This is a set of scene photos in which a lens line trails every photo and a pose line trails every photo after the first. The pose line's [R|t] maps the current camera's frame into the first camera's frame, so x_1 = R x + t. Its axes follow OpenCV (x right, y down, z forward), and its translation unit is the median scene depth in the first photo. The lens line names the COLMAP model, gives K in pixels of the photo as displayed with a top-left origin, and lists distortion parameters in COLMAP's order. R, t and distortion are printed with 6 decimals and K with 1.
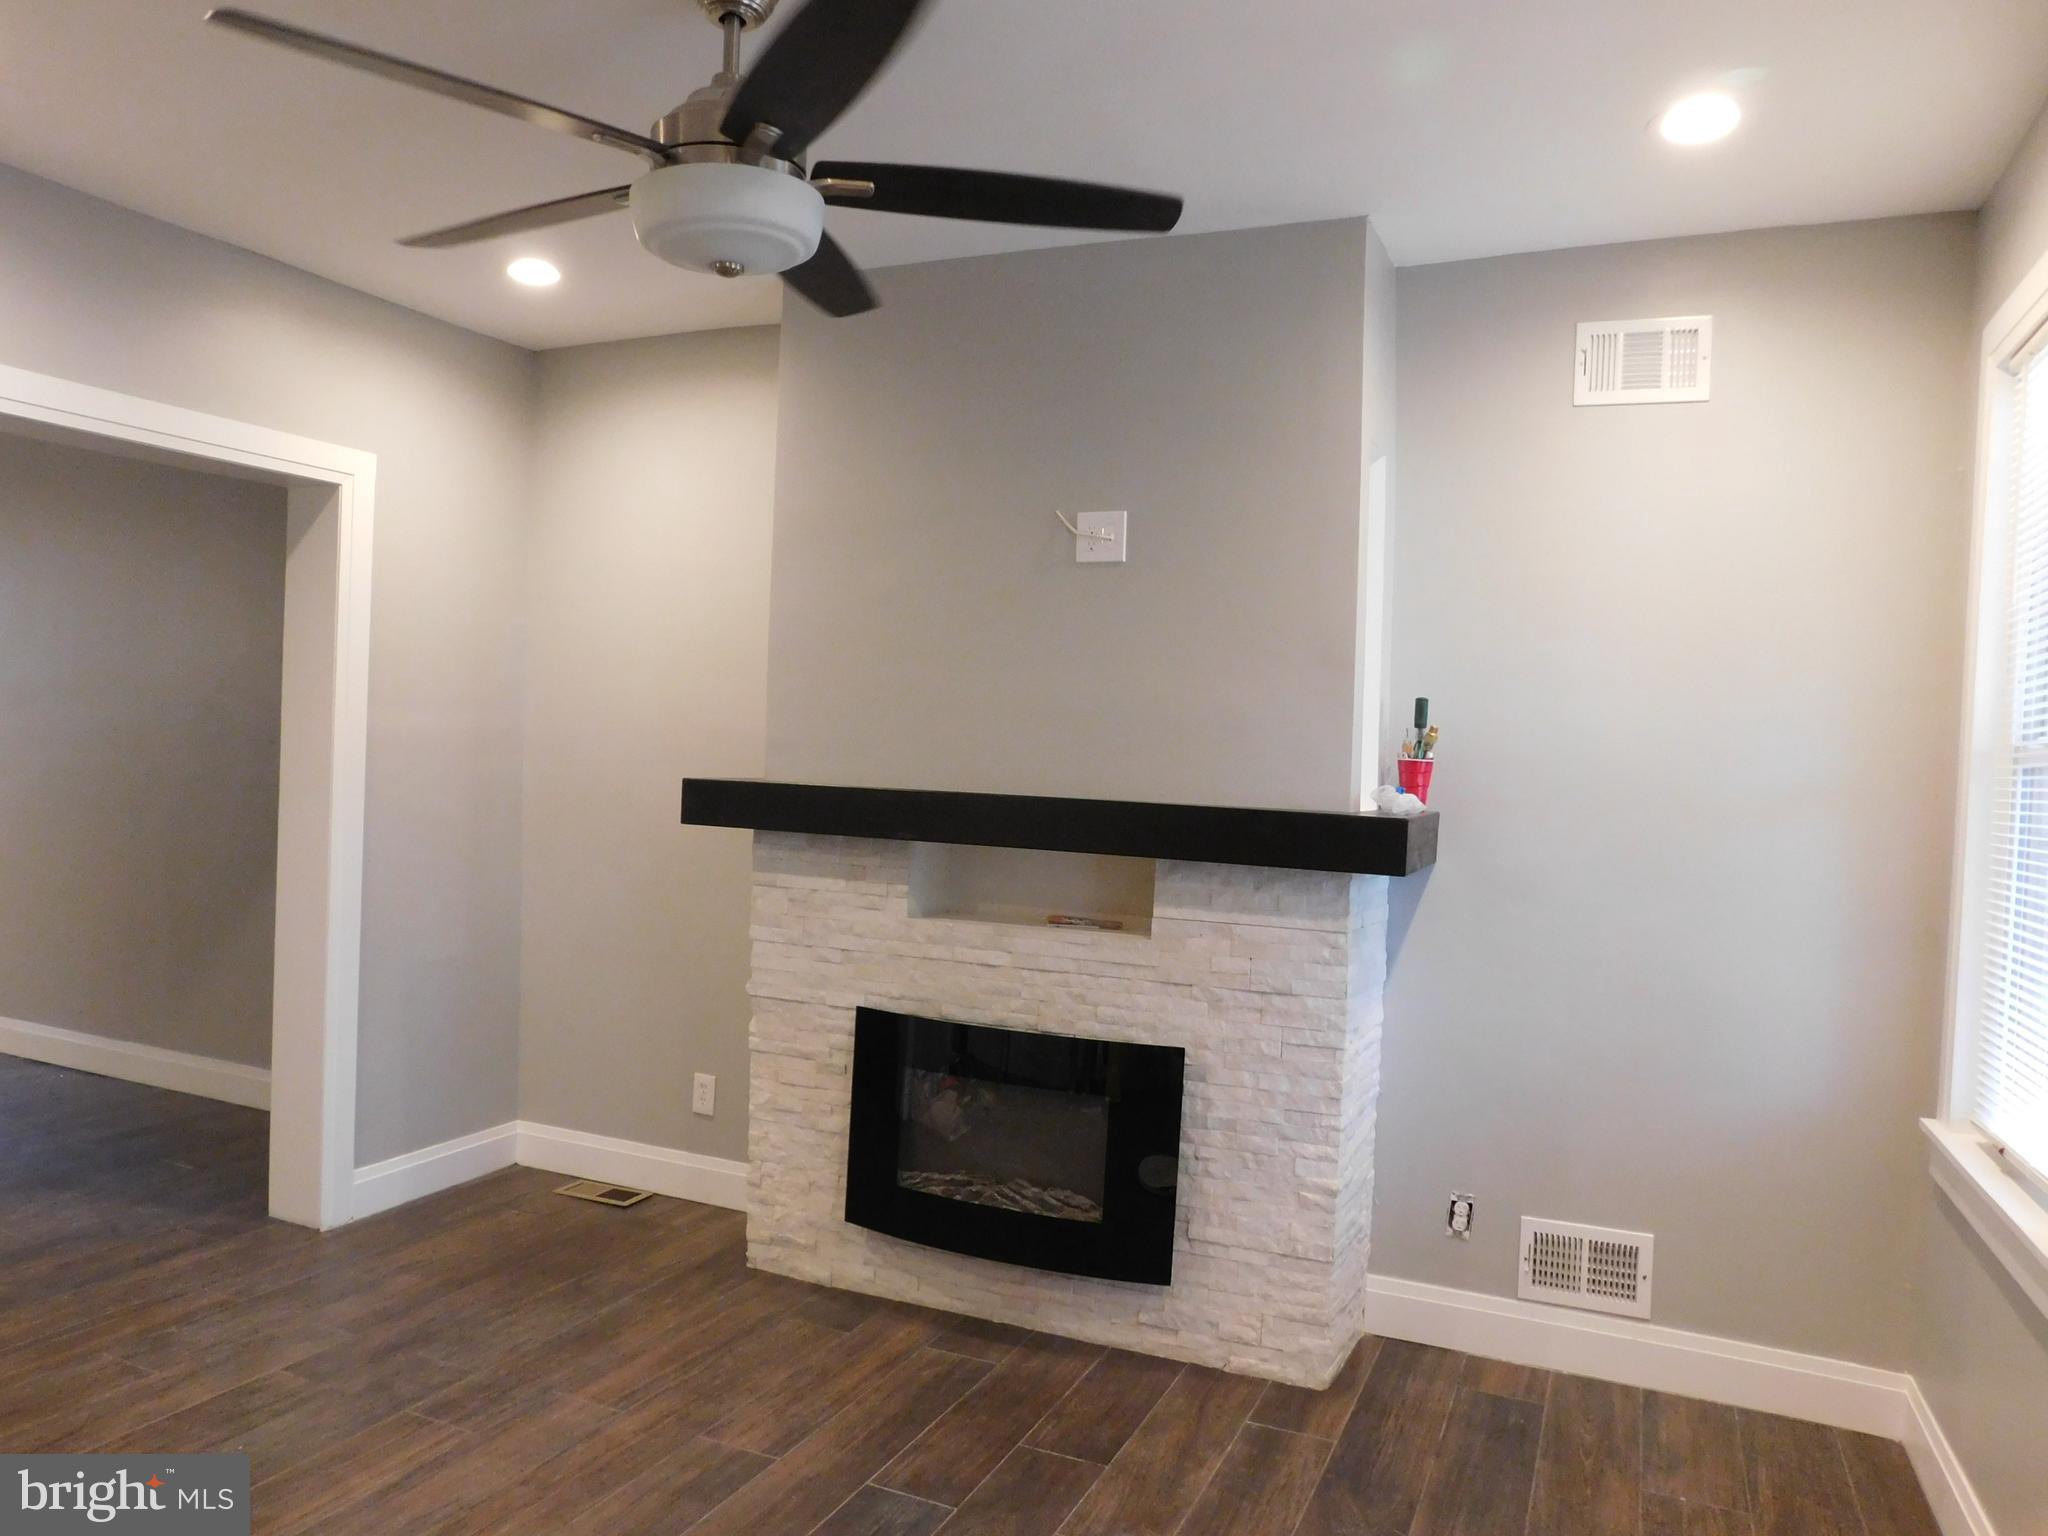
lens RADIAL K [[1400.0, 0, 1024.0], [0, 1400.0, 768.0], [0, 0, 1]] dist [-0.082870, 0.058560]
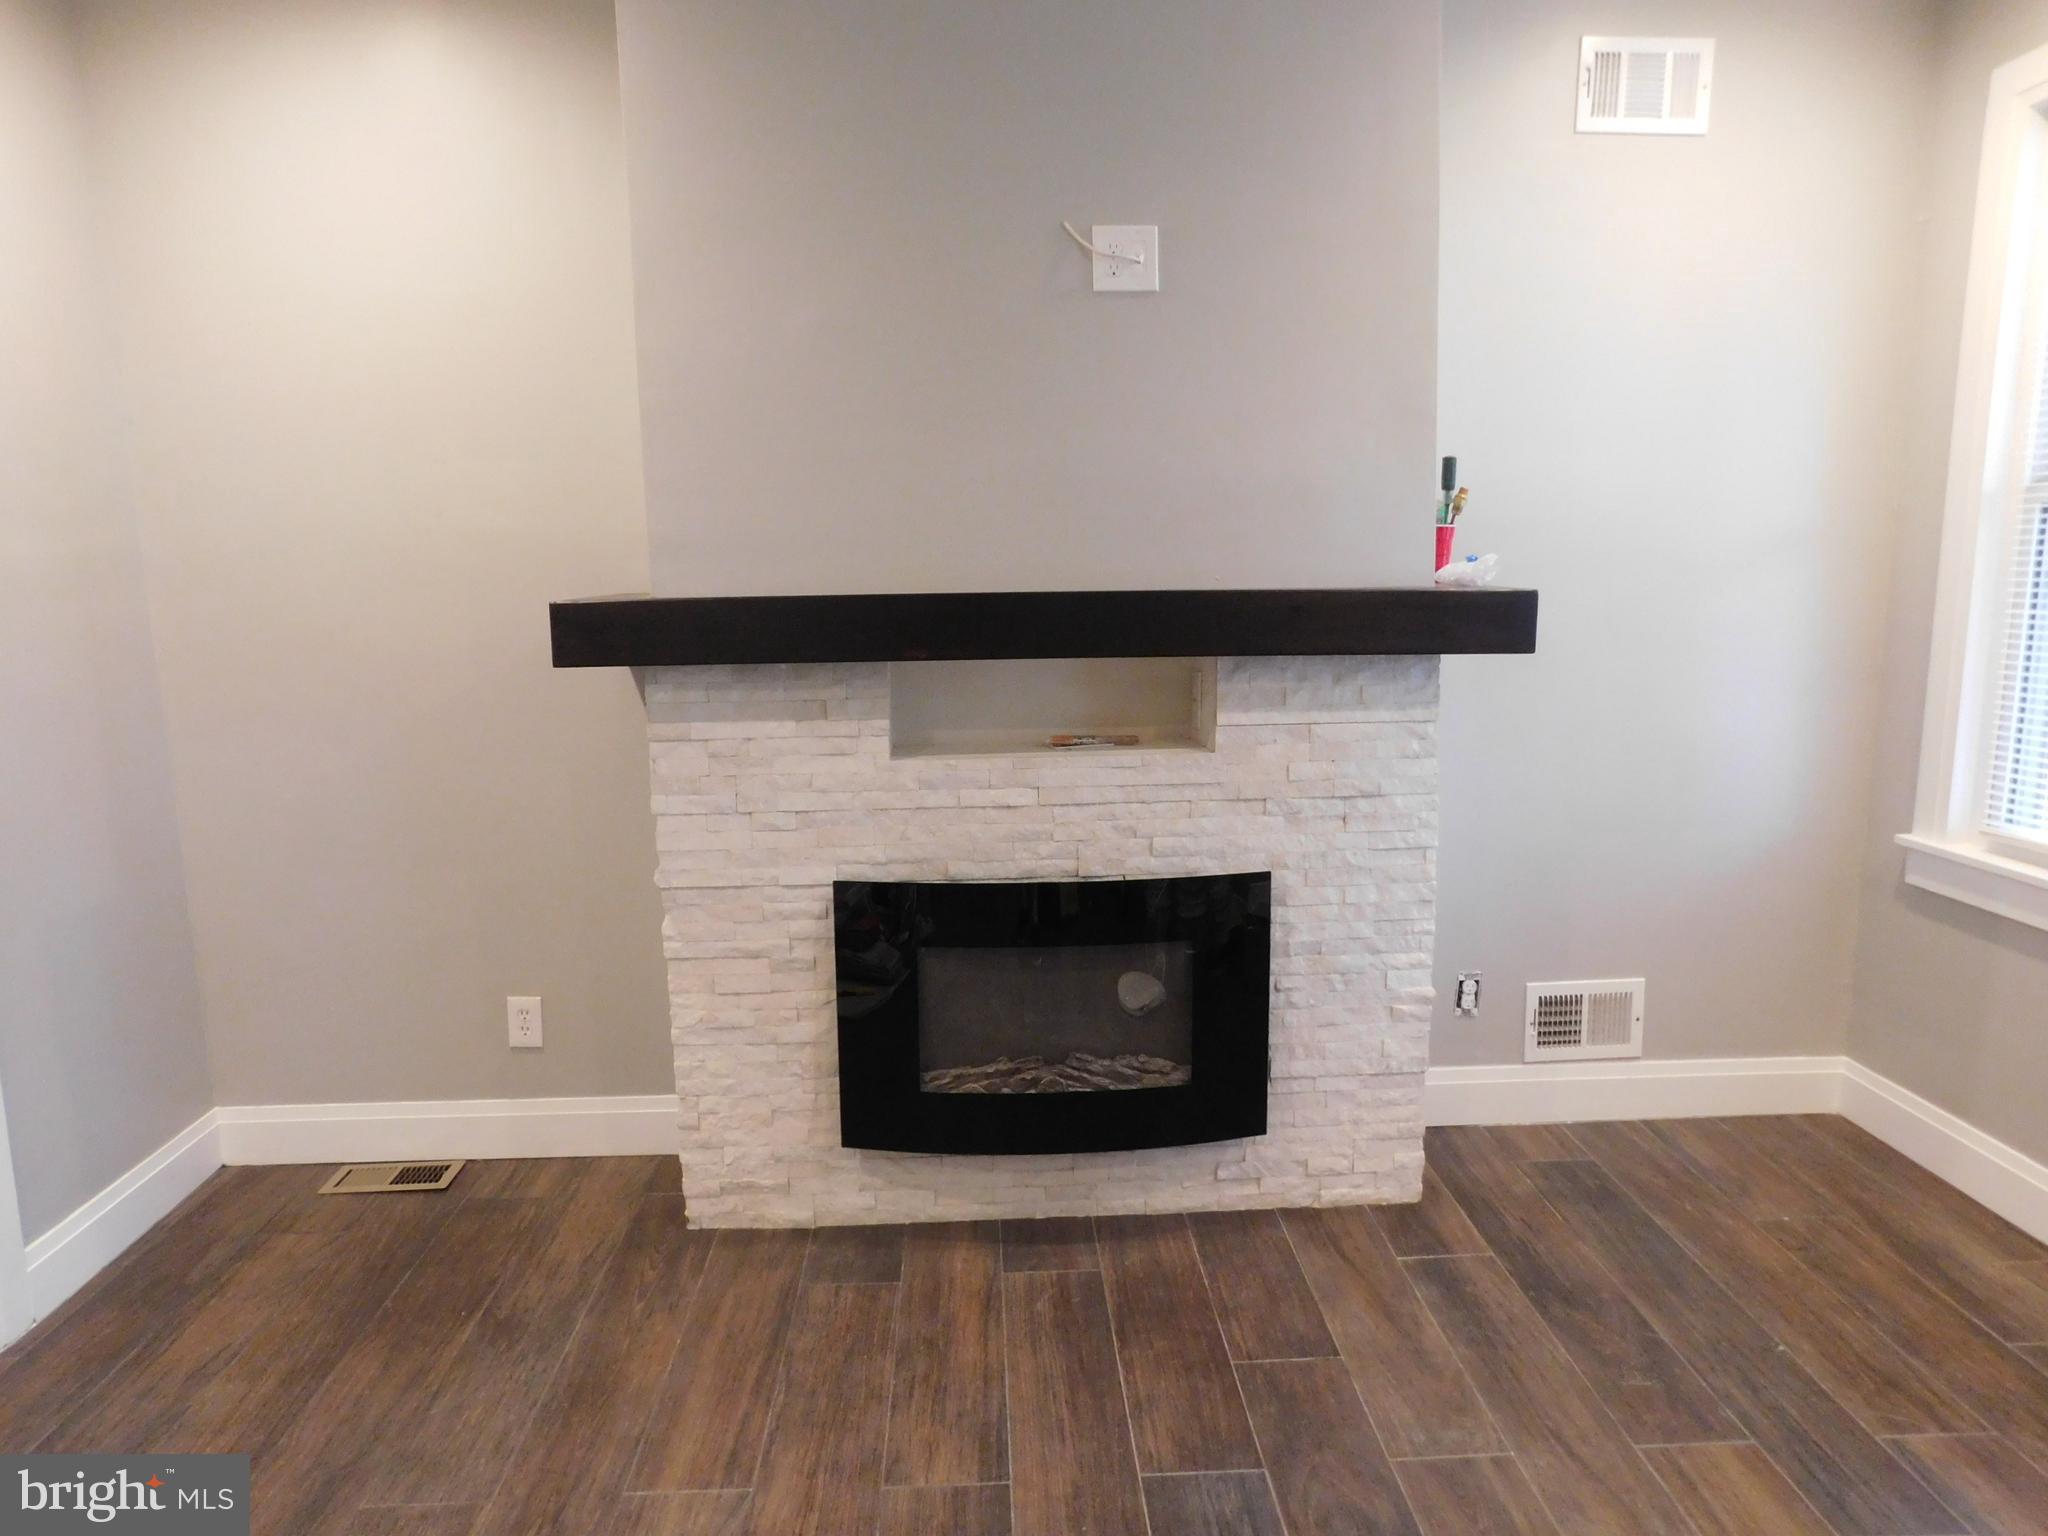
lens RADIAL K [[1352.1, 0, 1024.0], [0, 1352.1, 768.0], [0, 0, 1]] dist [-0.068997, 0.040163]
pose [[0.894846, -0.123025, 0.429087, -0.364863], [0.054297, 0.984132, 0.168928, -0.012731], [-0.443061, -0.127866, 0.887326, 0.320556]]
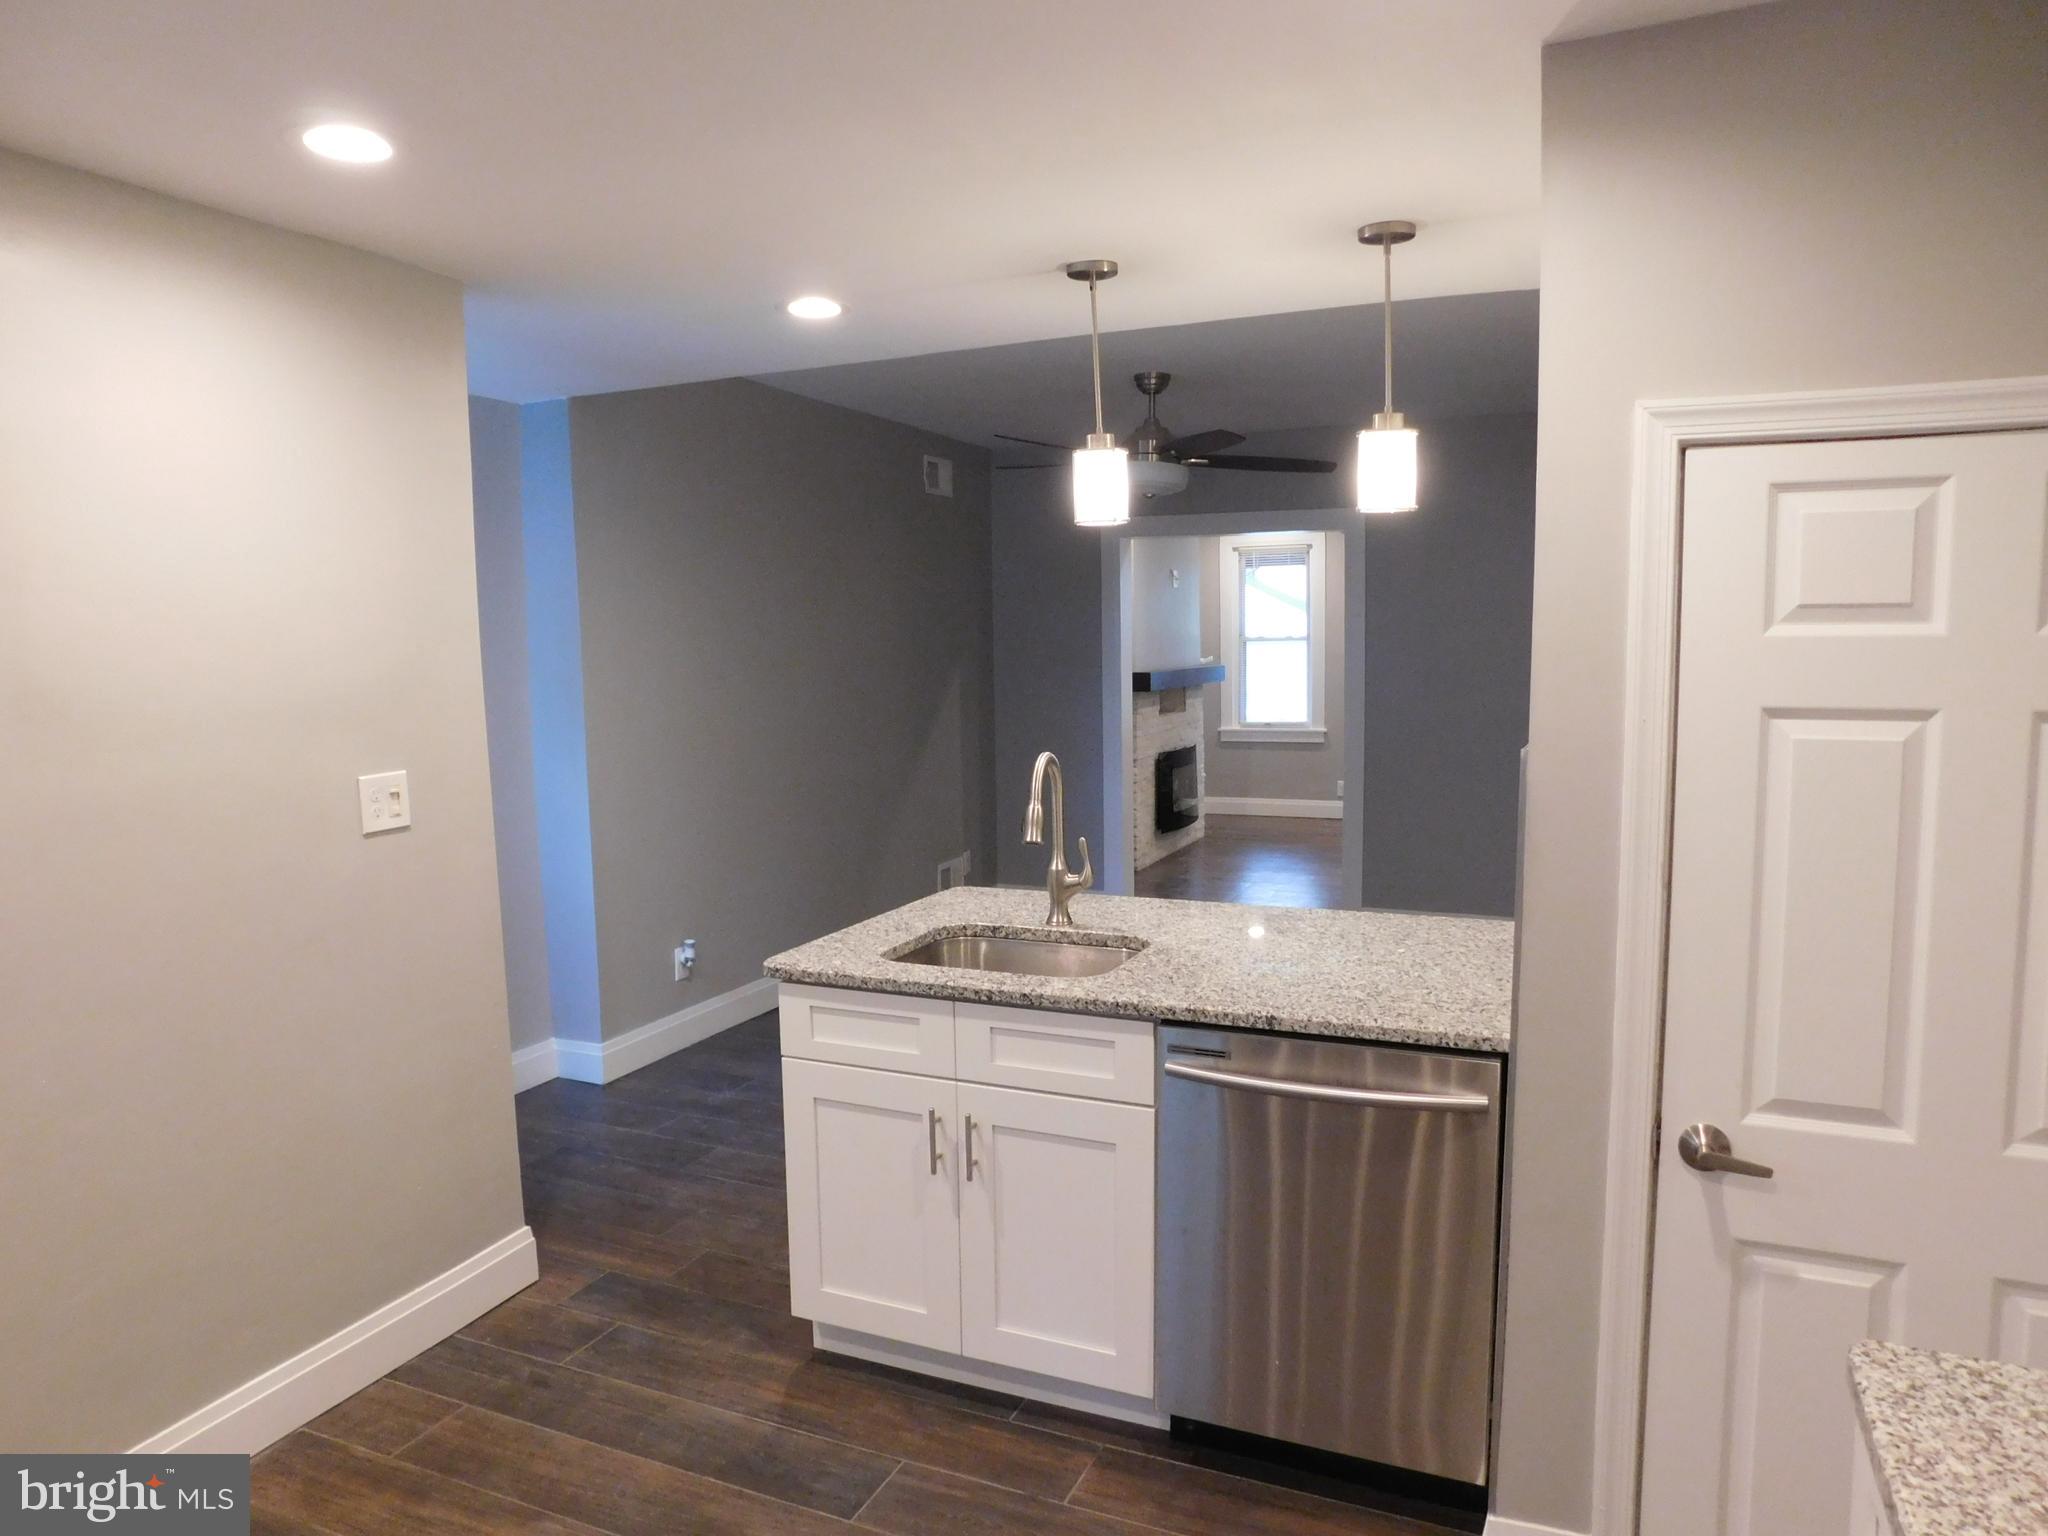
lens RADIAL K [[1352.1, 0, 1024.0], [0, 1352.1, 768.0], [0, 0, 1]] dist [-0.068997, 0.040163]
pose [[-0.004843, -0.147331, 0.989075, -2.648200], [0.023384, 0.988800, 0.147404, -0.179410], [-0.999715, 0.023843, -0.001344, 1.292167]]
